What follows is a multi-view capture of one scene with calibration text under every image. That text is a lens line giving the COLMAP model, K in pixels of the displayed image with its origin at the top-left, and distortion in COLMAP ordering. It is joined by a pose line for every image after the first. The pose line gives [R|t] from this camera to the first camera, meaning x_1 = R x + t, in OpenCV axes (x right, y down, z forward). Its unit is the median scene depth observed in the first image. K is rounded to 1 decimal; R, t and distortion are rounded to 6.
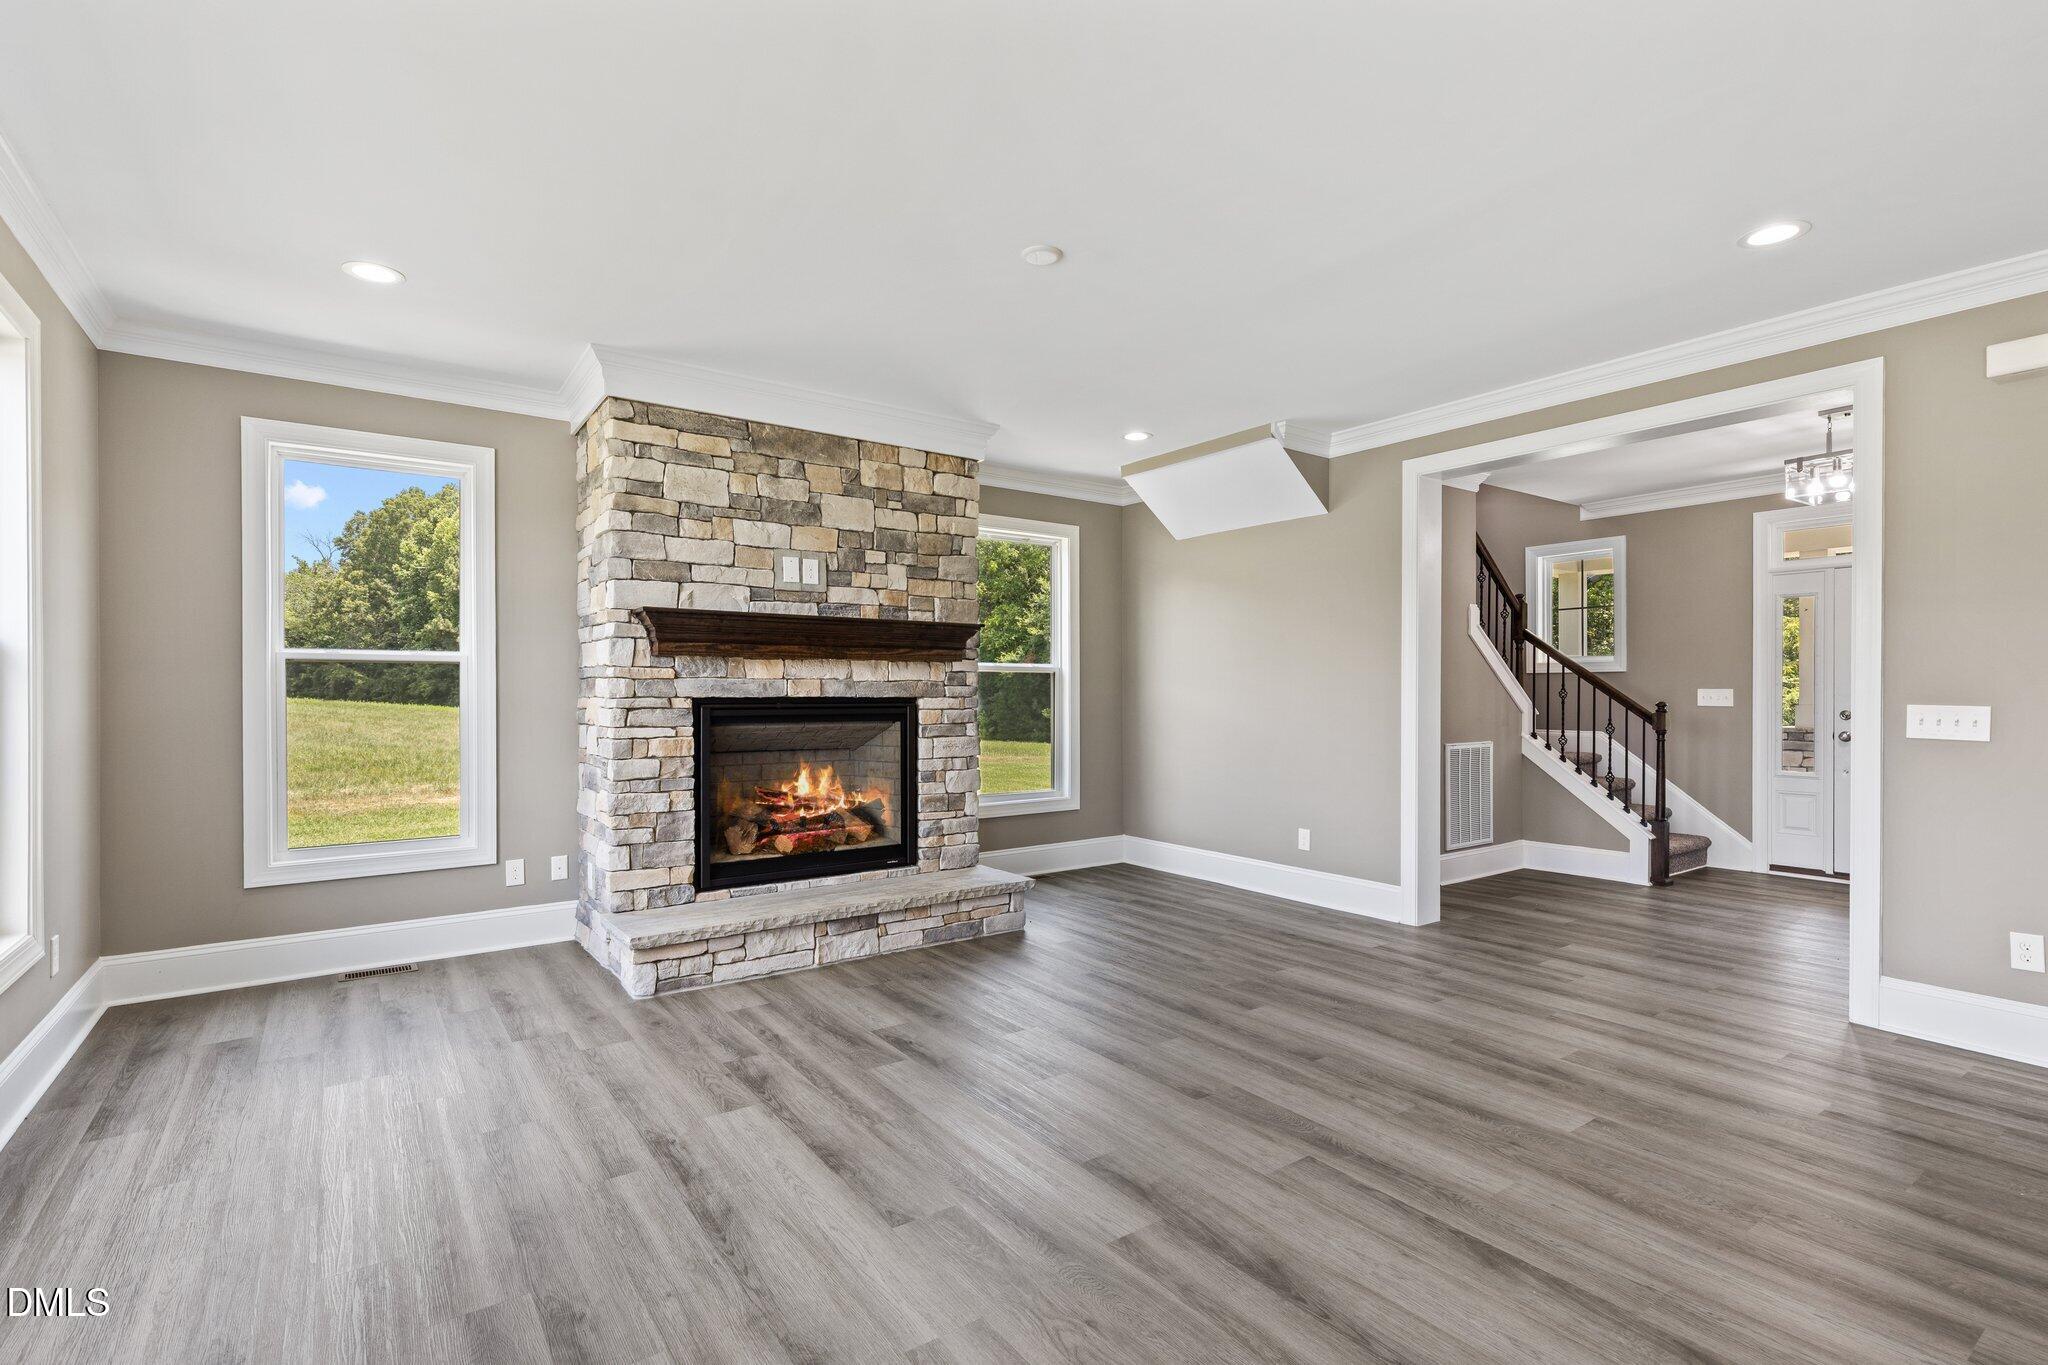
lens RADIAL K [[951.0, 0, 1005.0], [0, 951.0, 683.4], [0, 0, 1]] dist [0.024377, 0.000058]
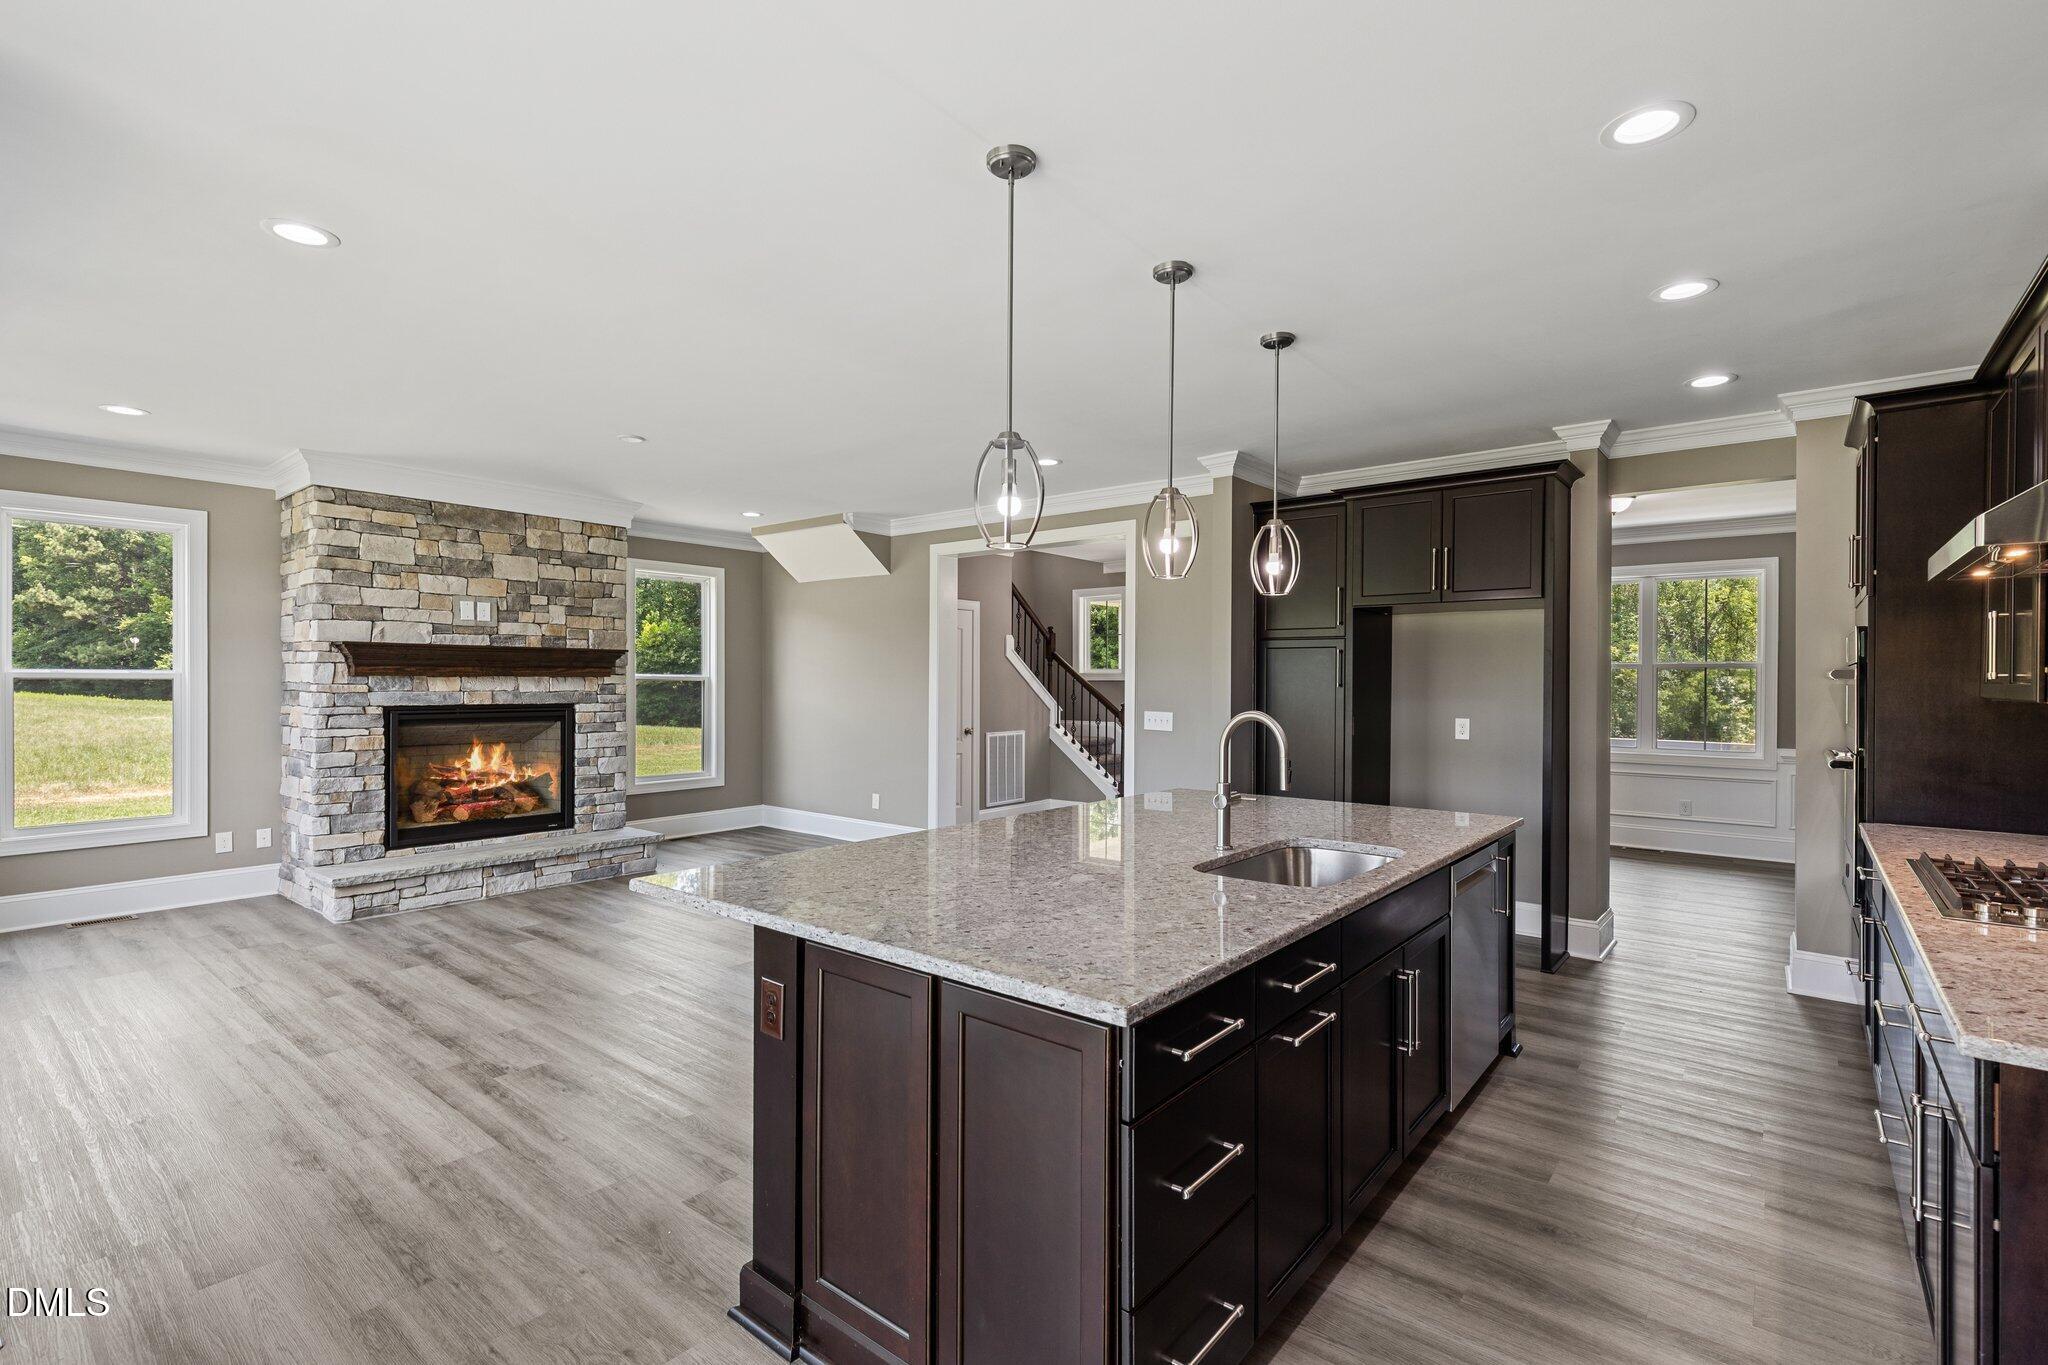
lens RADIAL K [[943.9, 0, 1015.1], [0, 943.9, 677.0], [0, 0, 1]] dist [0.007491, 0.000099]
pose [[0.963859, 0.005842, 0.266349, 0.168247], [-0.007806, 0.999950, 0.006315, -0.039726], [-0.266298, -0.008165, 0.963856, -0.503744]]
